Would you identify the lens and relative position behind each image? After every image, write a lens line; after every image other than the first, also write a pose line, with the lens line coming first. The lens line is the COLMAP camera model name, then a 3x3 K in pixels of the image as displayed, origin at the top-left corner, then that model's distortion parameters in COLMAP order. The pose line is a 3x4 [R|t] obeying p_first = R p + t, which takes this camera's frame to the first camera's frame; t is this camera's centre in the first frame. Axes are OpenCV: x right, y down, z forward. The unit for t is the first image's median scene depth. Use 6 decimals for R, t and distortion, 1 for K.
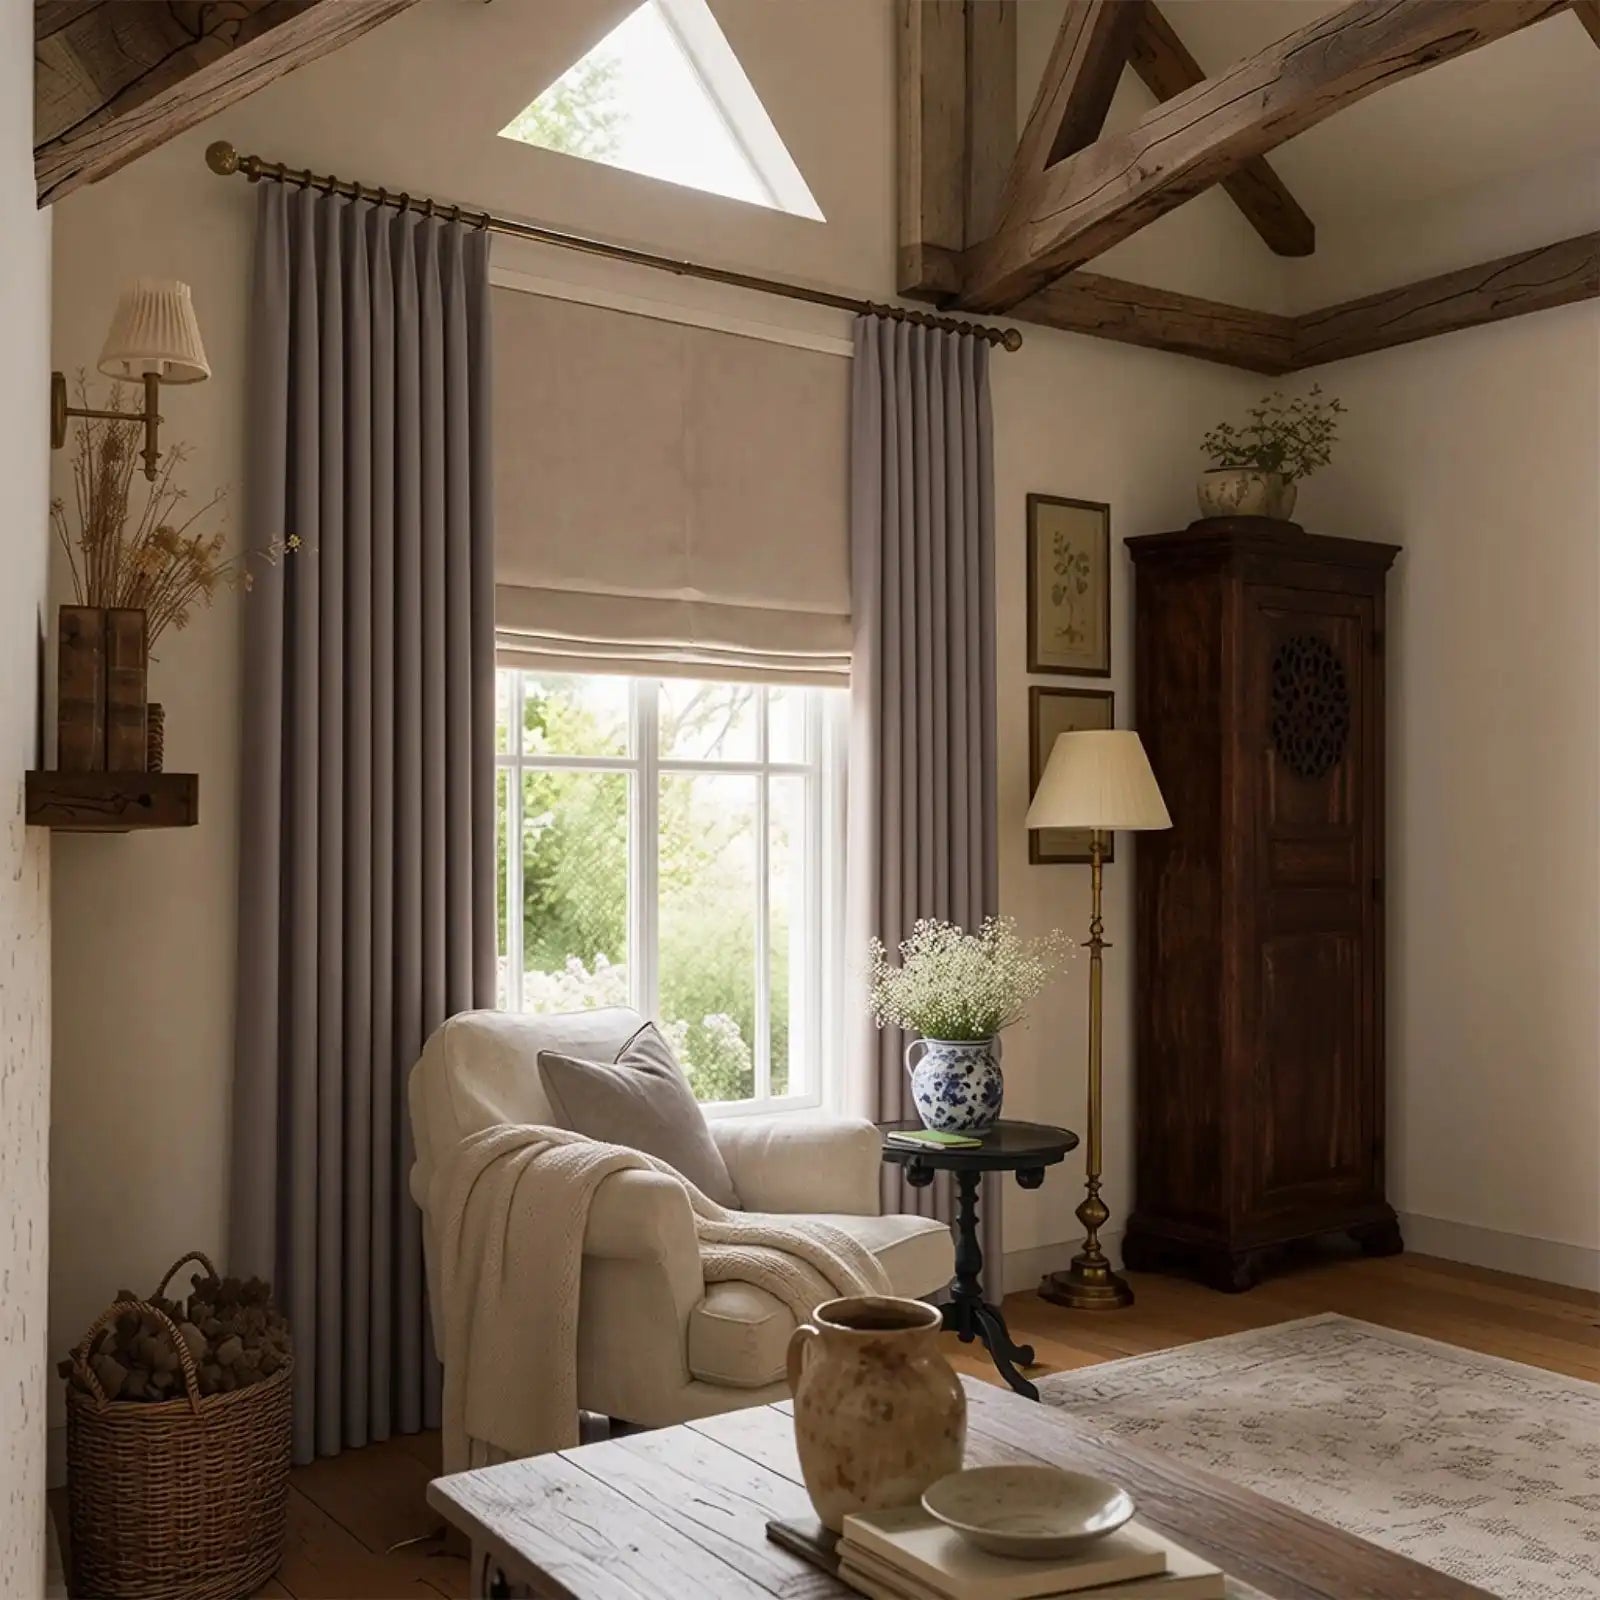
lens RADIAL K [[1897.4, 0, 800.0], [0, 1897.4, 800.0], [0, 0, 1]] dist [0.043072, -0.052876]
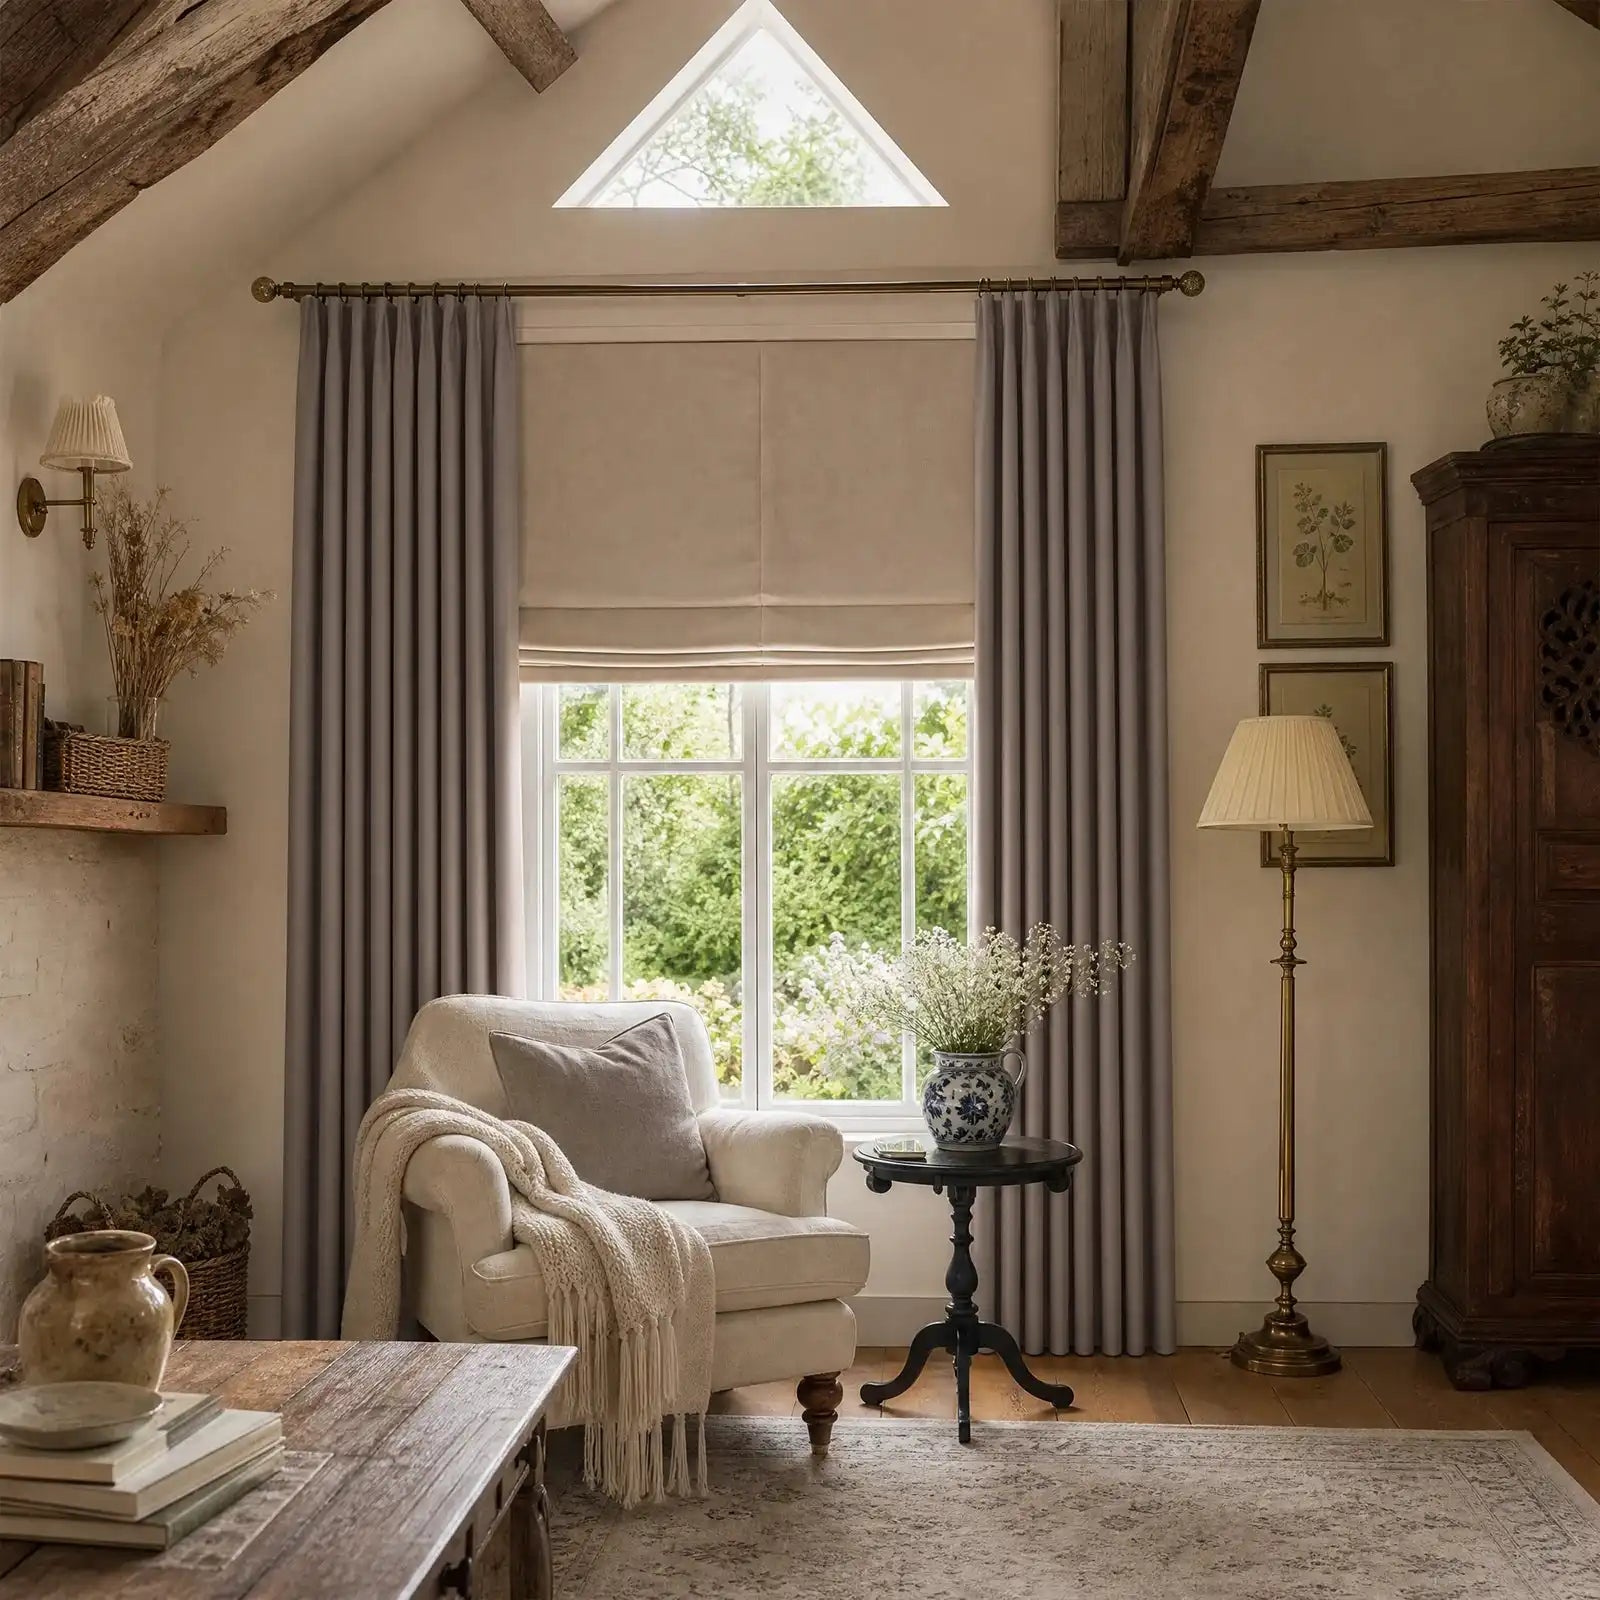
lens RADIAL K [[1812.8, 0, 847.7], [0, 1812.8, 758.9], [0, 0, 1]] dist [0.129783, -0.336767]
pose [[0.773580, -0.032655, -0.632857, 0.535703], [0.014174, 0.999313, -0.034239, 0.011425], [0.633541, 0.017517, 0.773511, 0.234195]]
